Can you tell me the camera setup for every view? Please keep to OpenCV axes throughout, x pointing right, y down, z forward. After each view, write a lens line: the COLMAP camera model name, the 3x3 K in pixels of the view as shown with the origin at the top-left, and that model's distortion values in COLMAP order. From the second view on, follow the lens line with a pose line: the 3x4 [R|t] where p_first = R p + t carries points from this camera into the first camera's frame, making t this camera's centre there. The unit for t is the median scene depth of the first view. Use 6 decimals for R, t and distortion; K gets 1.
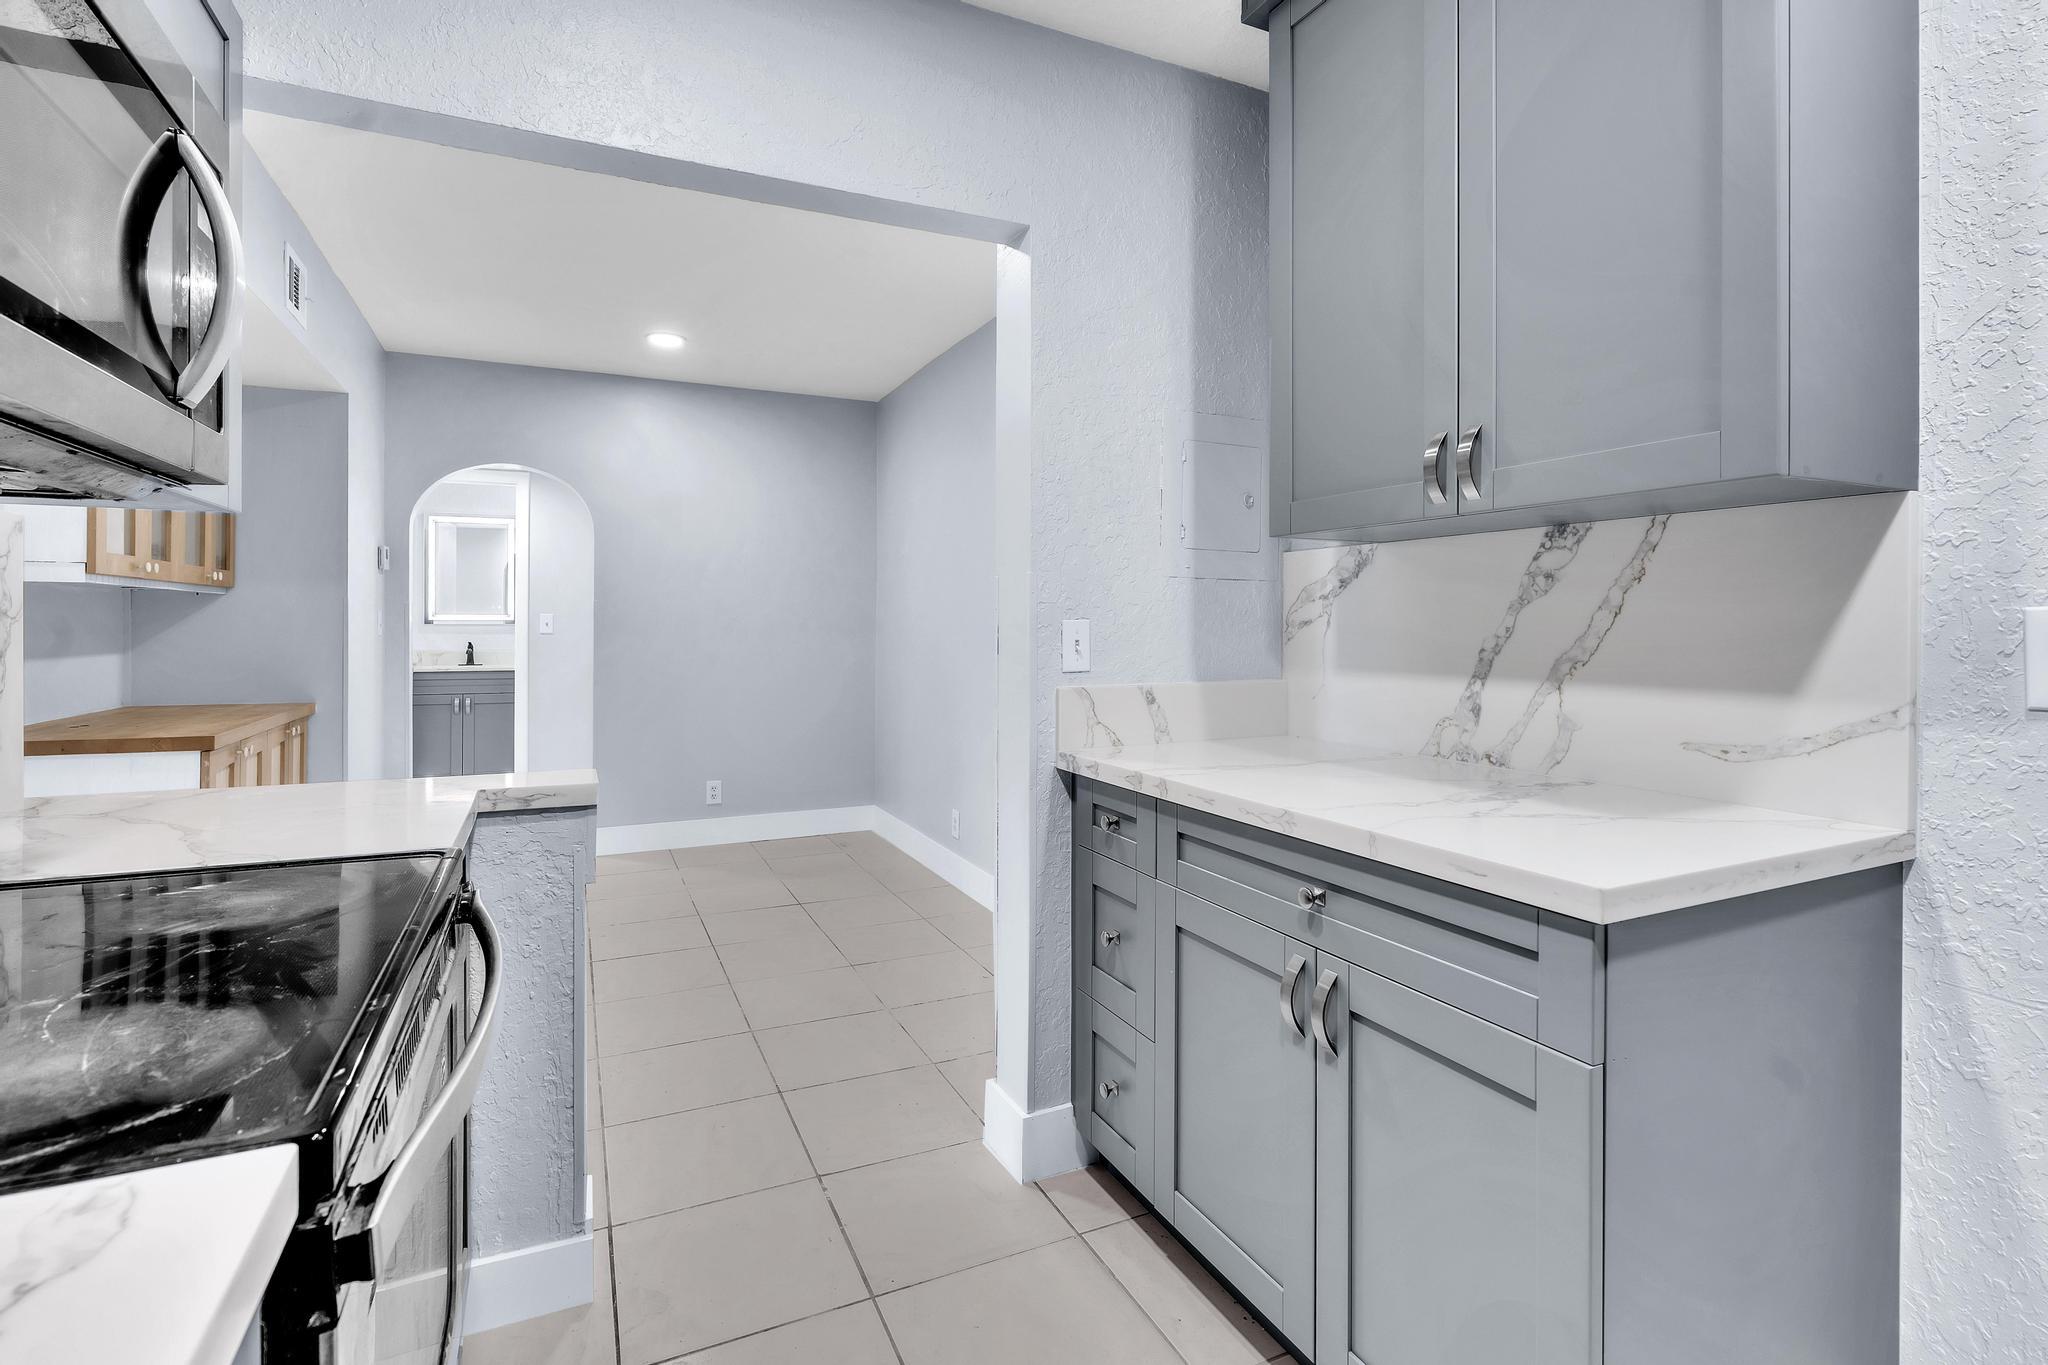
lens RADIAL K [[951.0, 0, 1008.0], [0, 951.0, 618.2], [0, 0, 1]] dist [-0.008236, 0.002567]
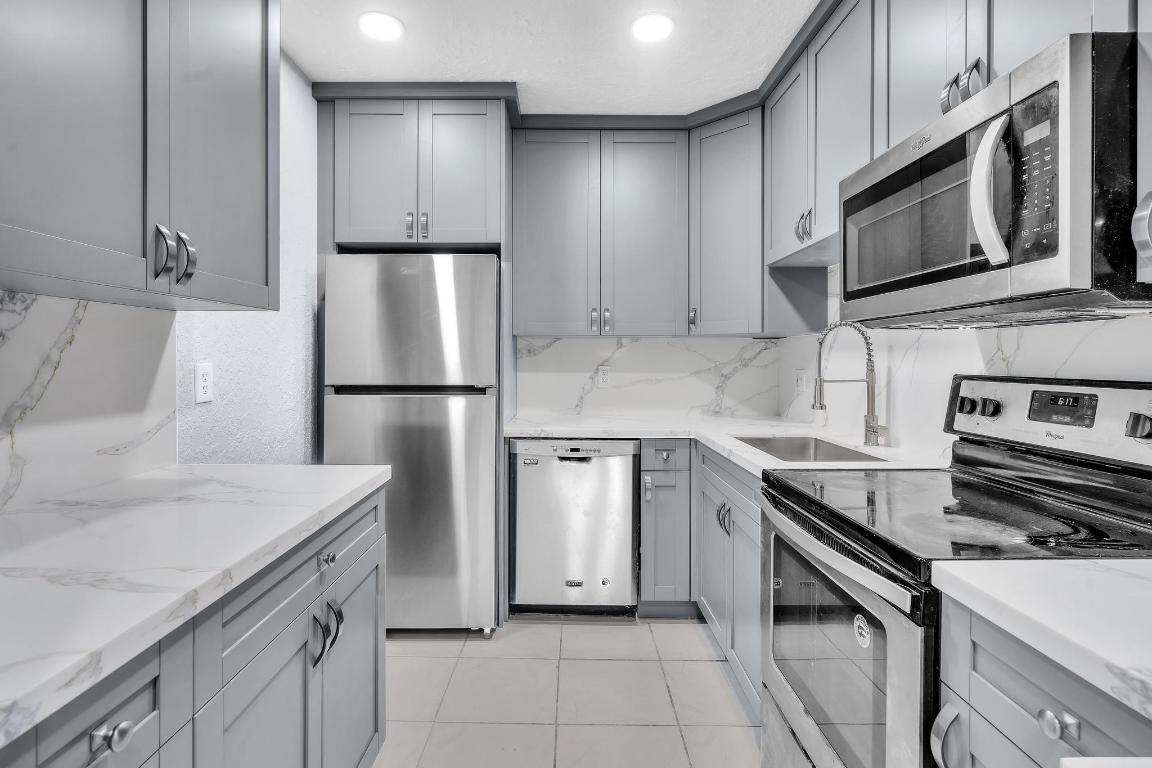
lens RADIAL K [[541.0, 0, 575.8], [0, 541.0, 363.9], [0, 0, 1]] dist [-0.012211, -0.000474]
pose [[-0.908084, -0.008863, 0.418695, -0.323636], [-0.007388, 0.999959, 0.005143, -0.018614], [-0.418724, 0.001577, -0.908112, 1.329494]]
